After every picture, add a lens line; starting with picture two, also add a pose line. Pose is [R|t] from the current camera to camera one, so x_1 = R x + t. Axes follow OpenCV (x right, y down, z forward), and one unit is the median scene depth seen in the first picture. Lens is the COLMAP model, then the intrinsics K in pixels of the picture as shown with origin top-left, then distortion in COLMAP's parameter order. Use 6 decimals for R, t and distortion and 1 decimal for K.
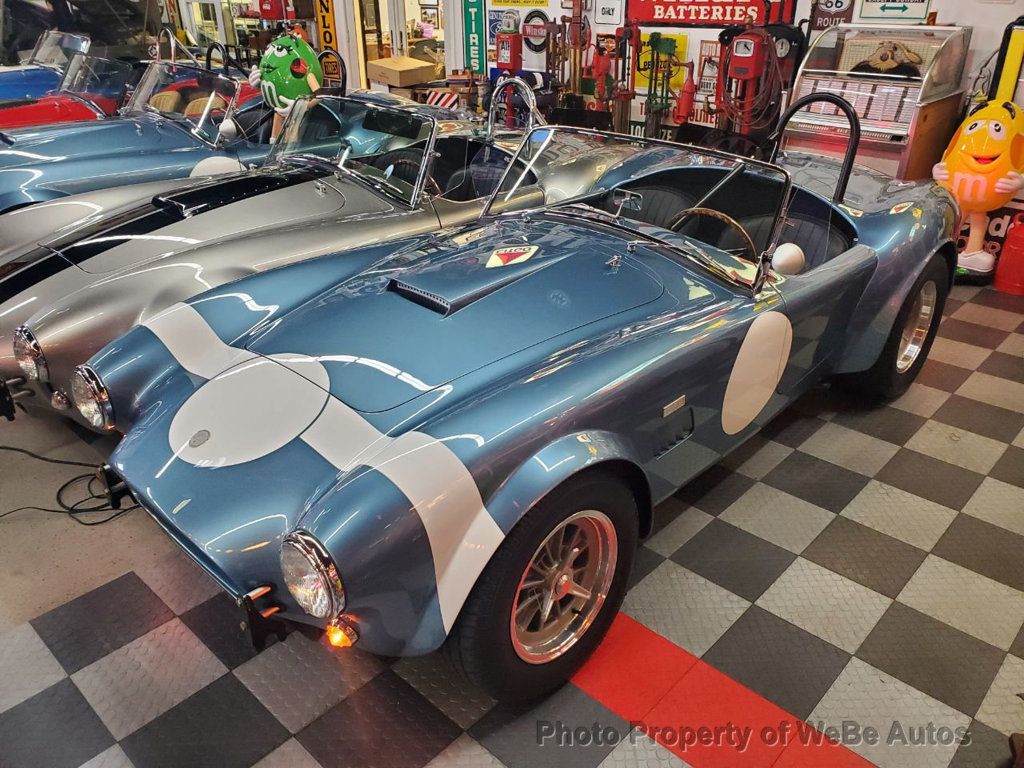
lens RADIAL K [[794.9, 0, 512.0], [0, 794.9, 384.0], [0, 0, 1]] dist [0.009541, 0.004891]
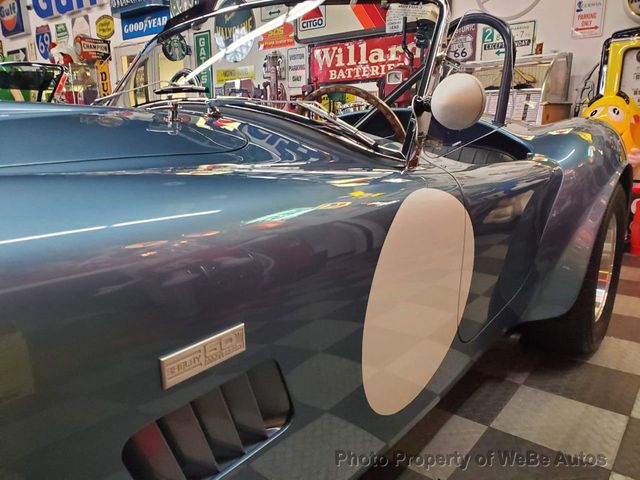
lens RADIAL K [[484.2, 0, 319.2], [0, 484.2, 256.4], [0, 0, 1]] dist [-0.011016, 0.036053]
pose [[0.996237, -0.018453, 0.084687, 0.166241], [0.037321, 0.973182, -0.226987, 0.025720], [-0.078227, 0.229293, 0.970209, 0.542471]]
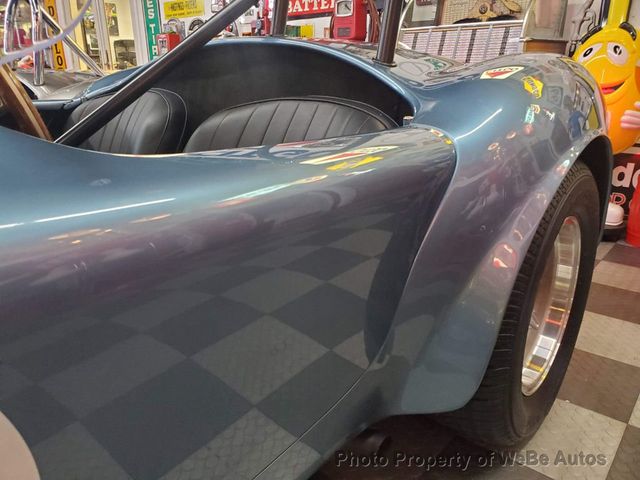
lens RADIAL K [[490.4, 0, 320.0], [0, 490.4, 240.0], [0, 0, 1]] dist [0.036420, -0.007186]
pose [[0.998147, -0.011491, 0.059756, 0.350184], [0.021130, 0.986354, -0.163276, -0.063353], [-0.057065, 0.164237, 0.984769, 0.710829]]
